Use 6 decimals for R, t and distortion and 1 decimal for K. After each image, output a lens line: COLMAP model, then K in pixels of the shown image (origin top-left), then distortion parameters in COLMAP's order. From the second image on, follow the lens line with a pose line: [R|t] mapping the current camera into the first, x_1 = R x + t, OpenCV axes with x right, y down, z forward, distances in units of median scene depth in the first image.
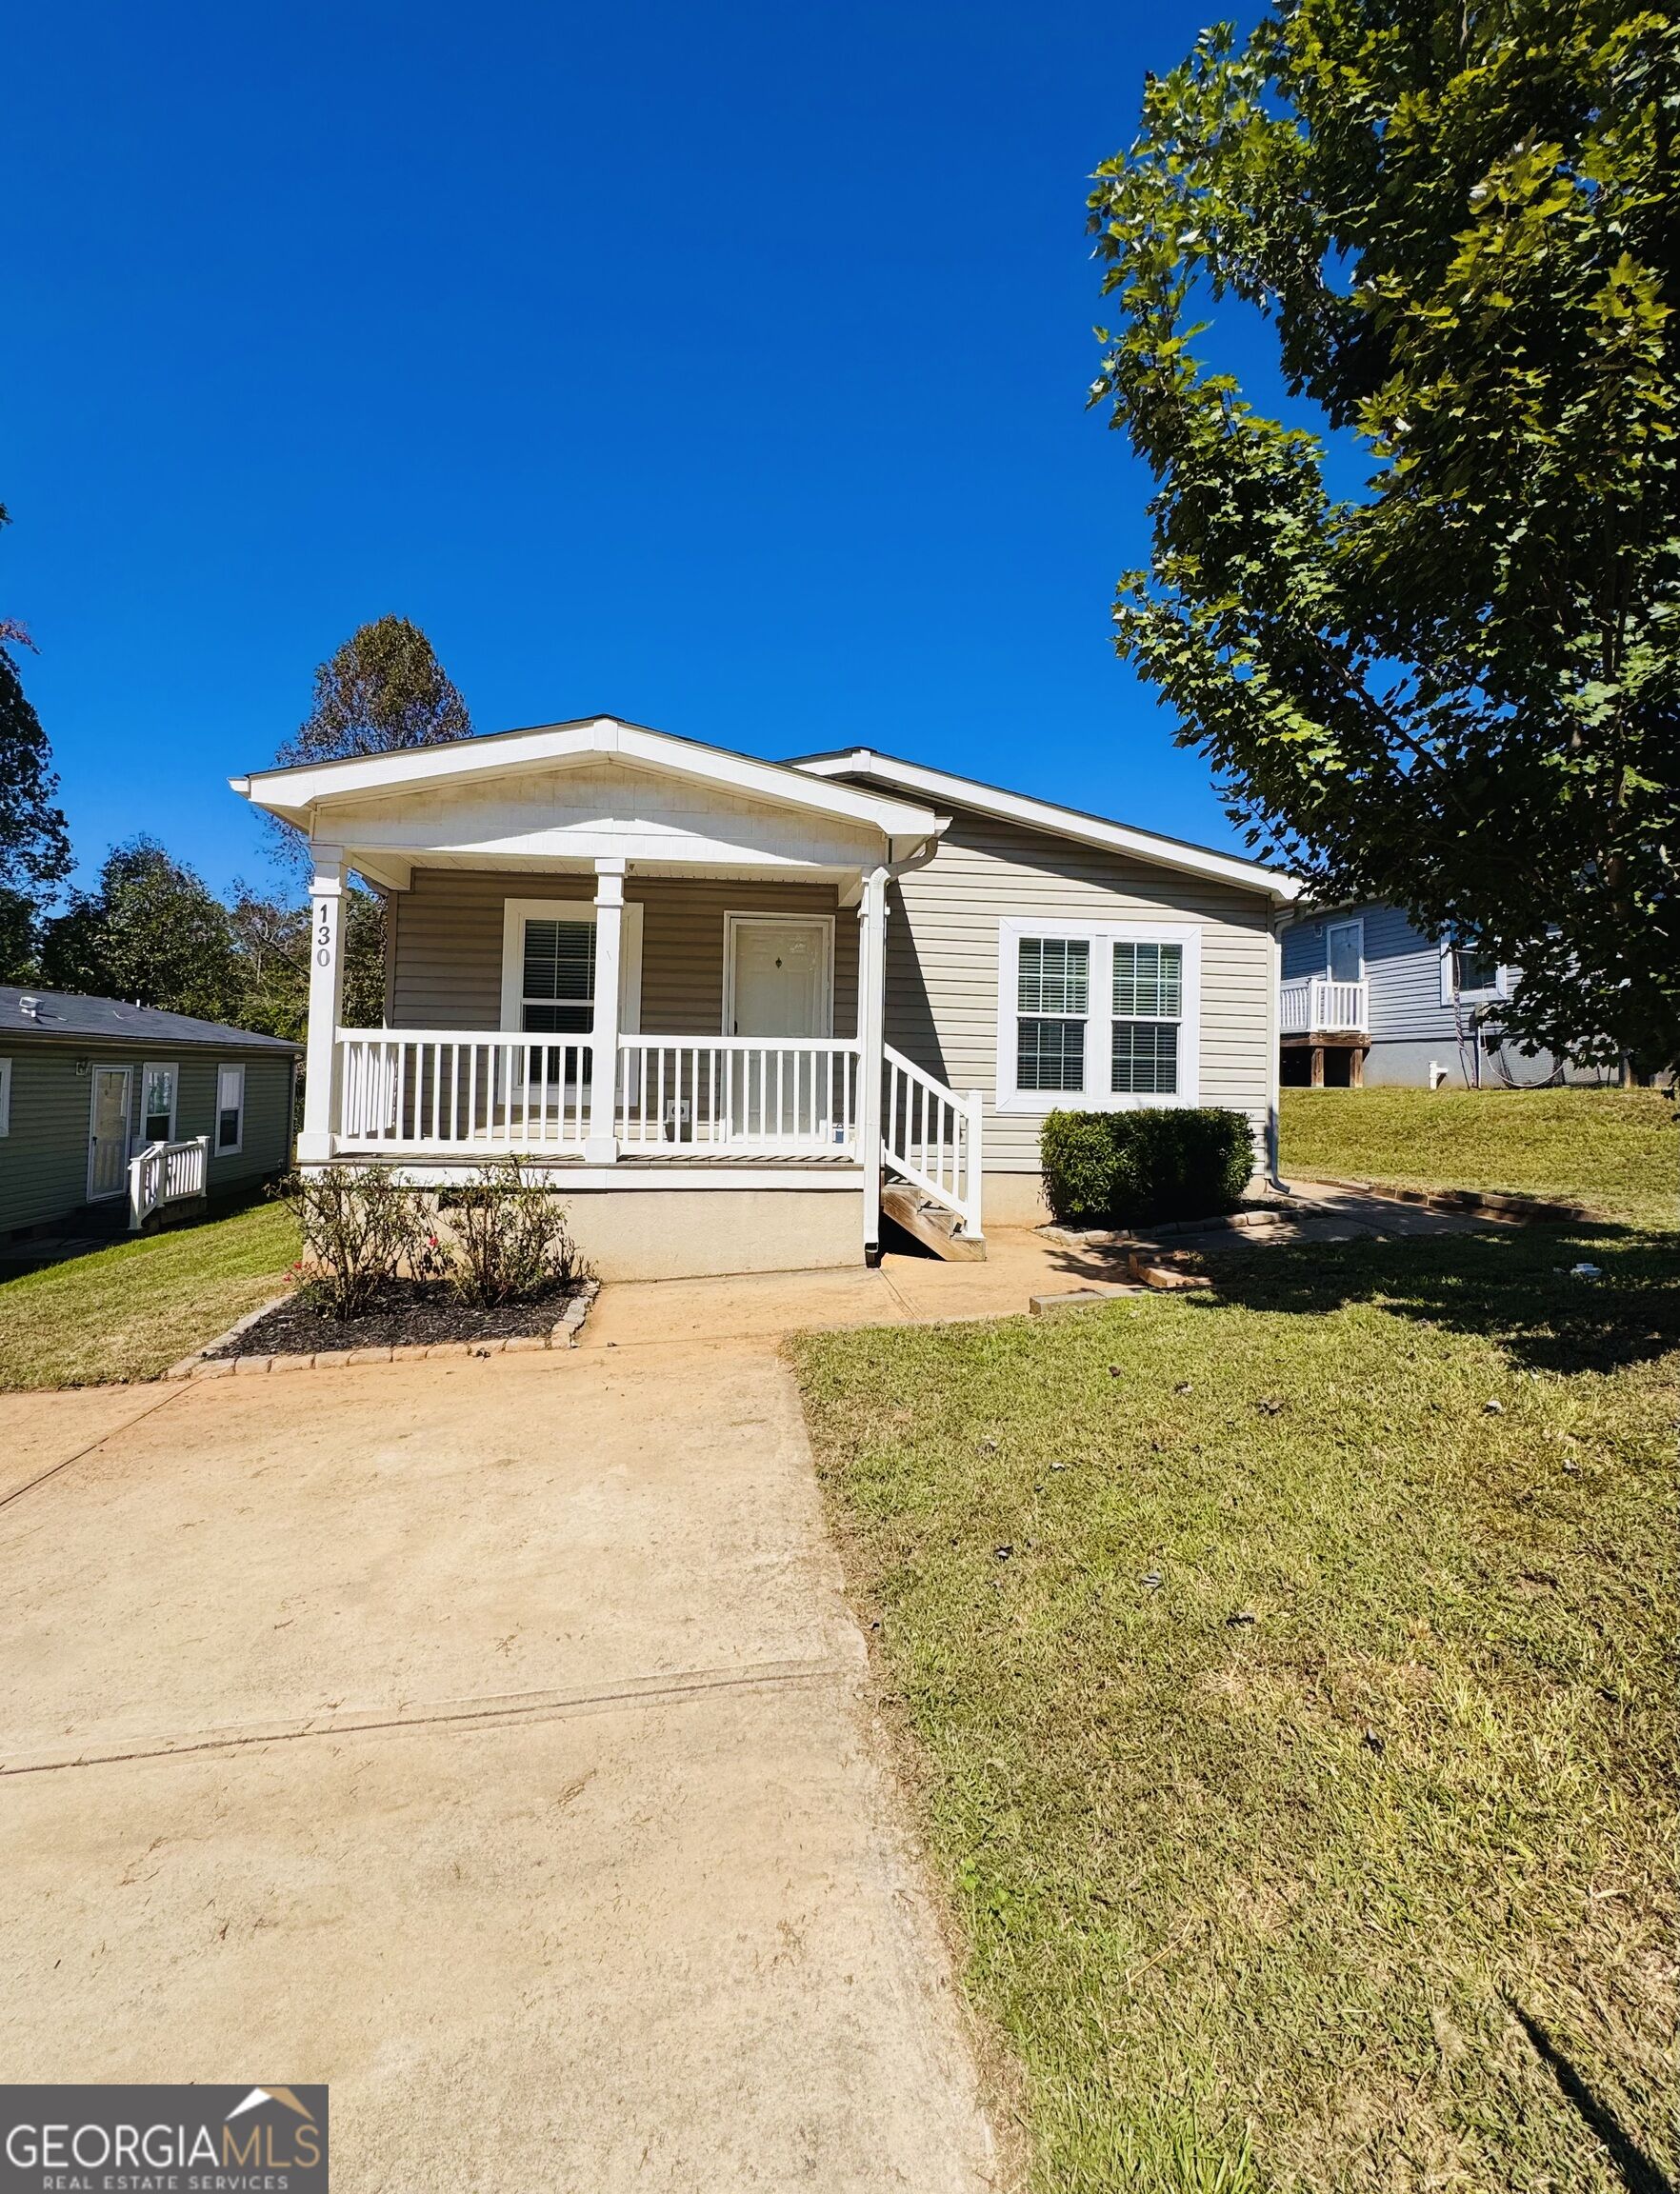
lens RADIAL K [[951.4, 0, 785.5], [0, 951.4, 1048.8], [0, 0, 1]] dist [0.001626, 0.000019]
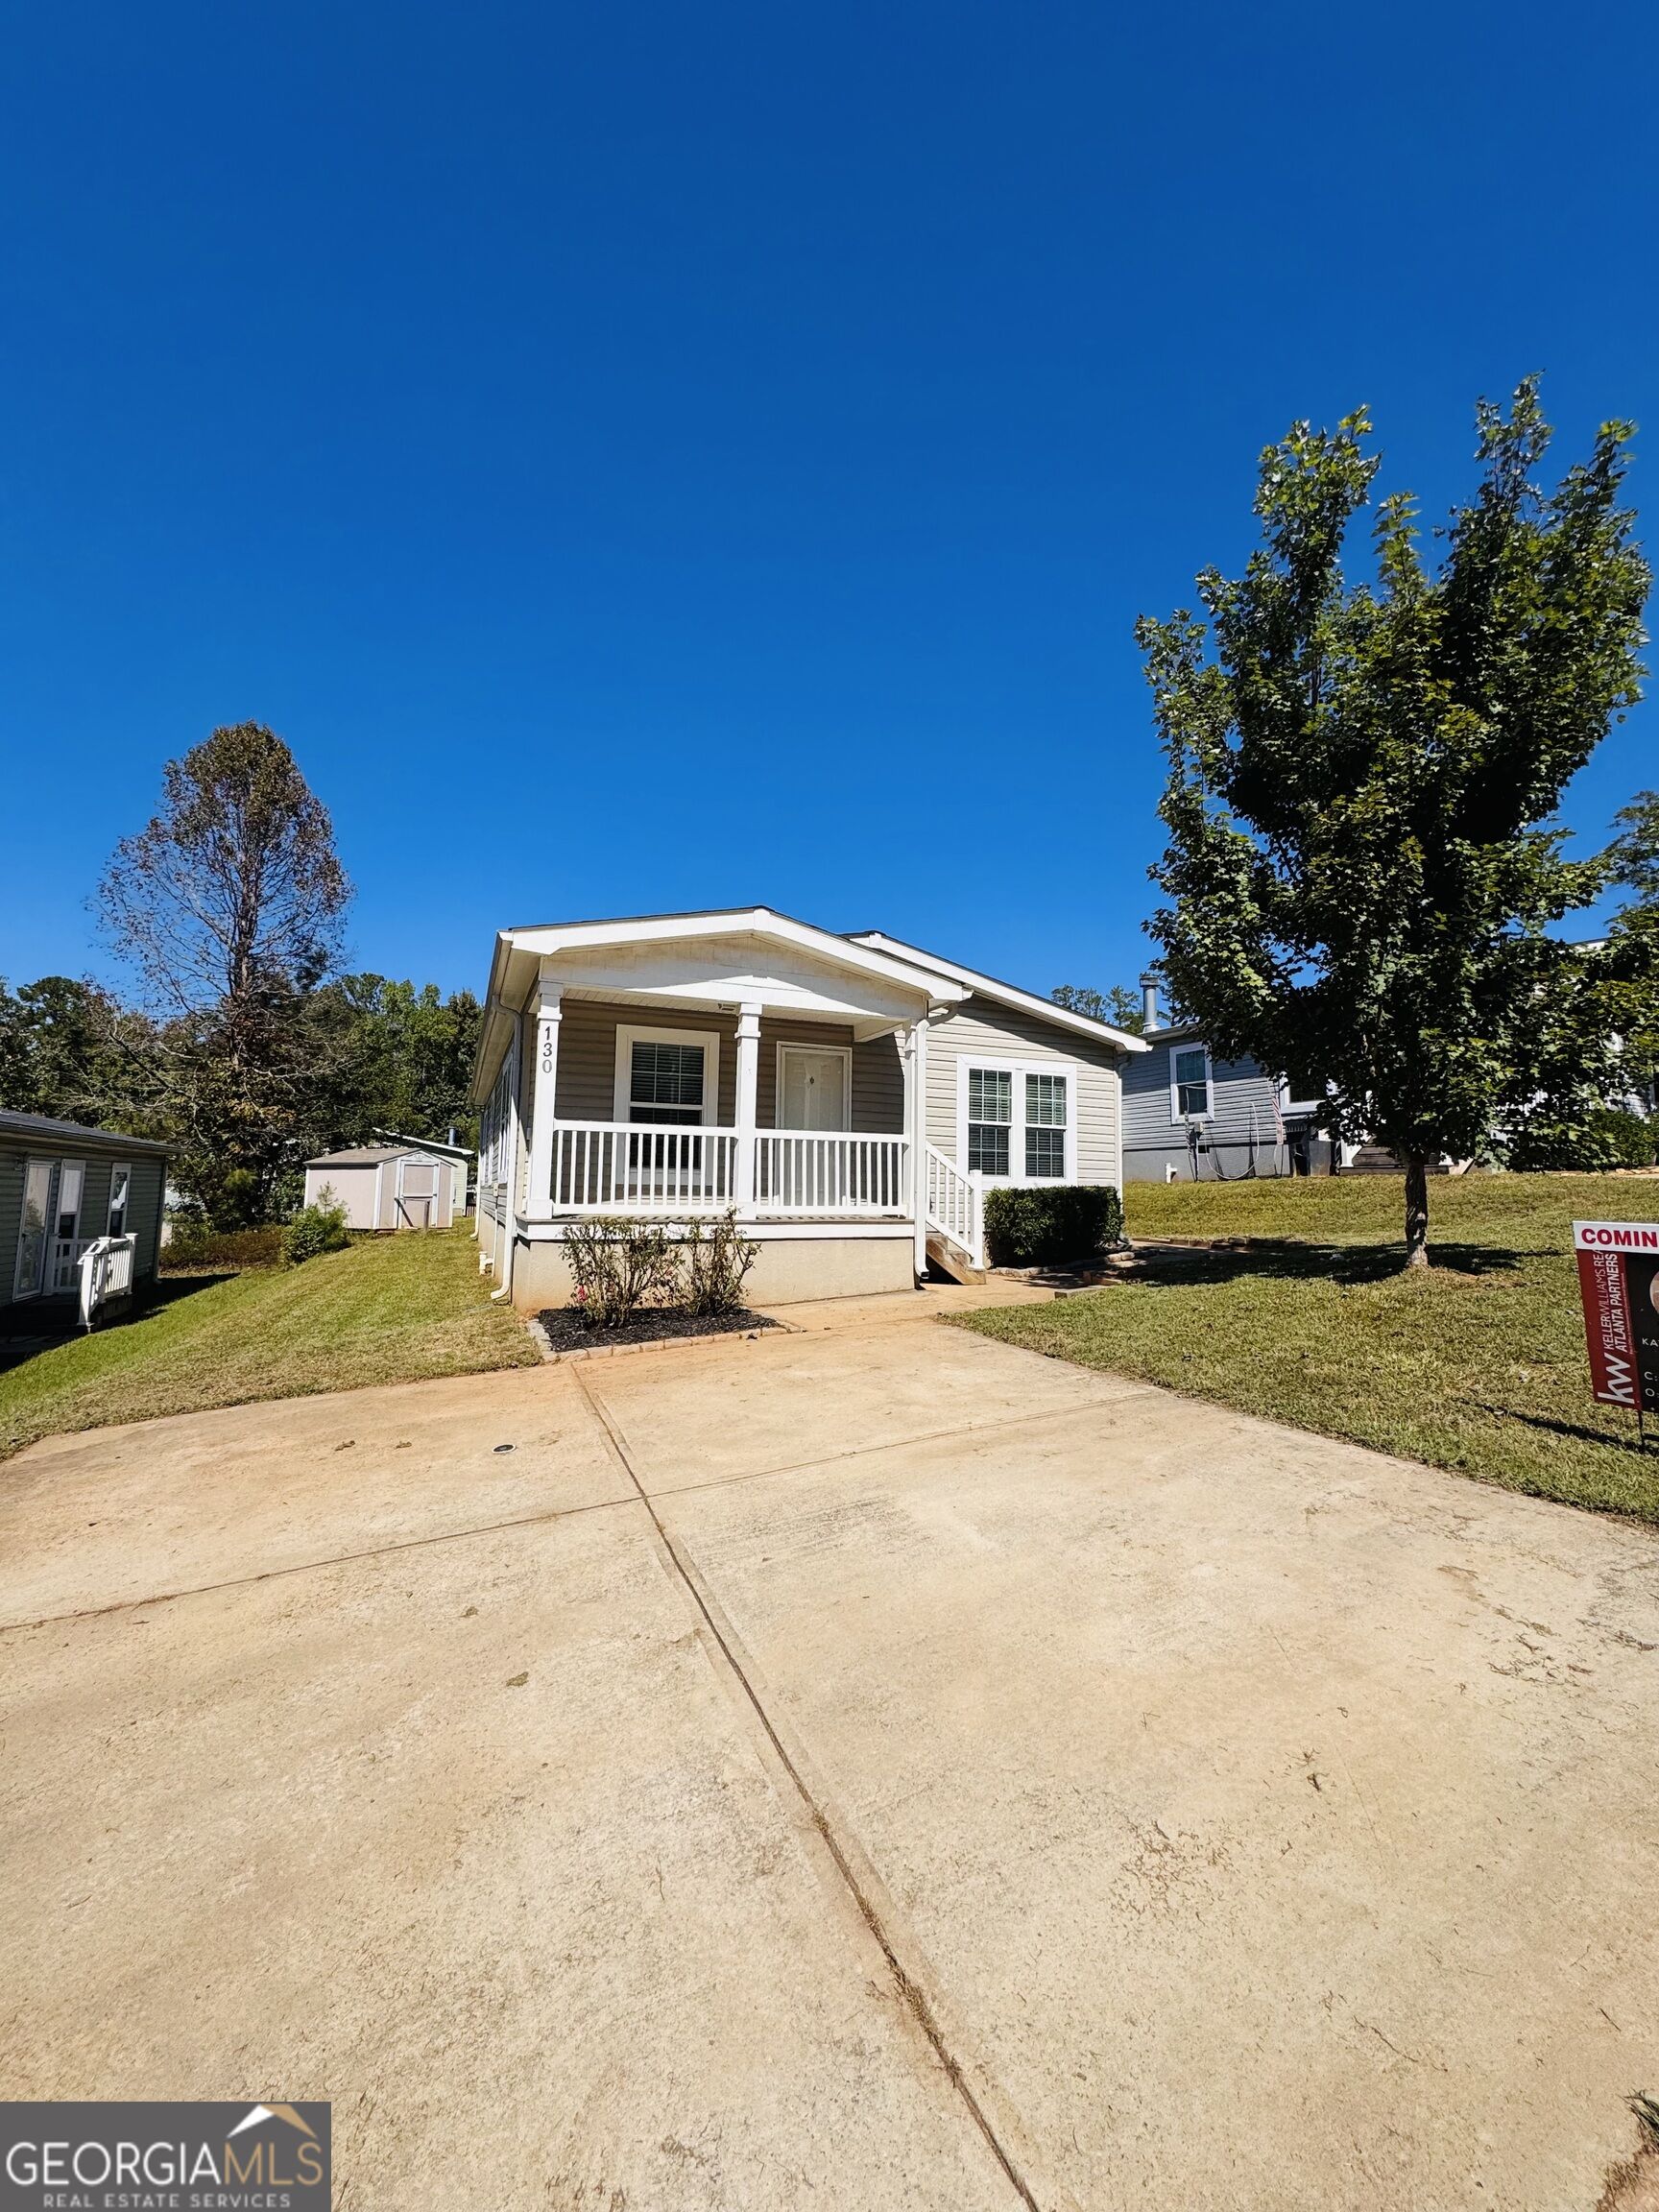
lens RADIAL K [[888.6, 0, 831.2], [0, 888.6, 1104.5], [0, 0, 1]] dist [-0.001500, -0.000327]
pose [[0.954566, 0.024084, 0.297024, -0.372447], [-0.004418, 0.997763, -0.066703, 0.029920], [-0.297967, 0.062360, 0.952537, -0.229564]]
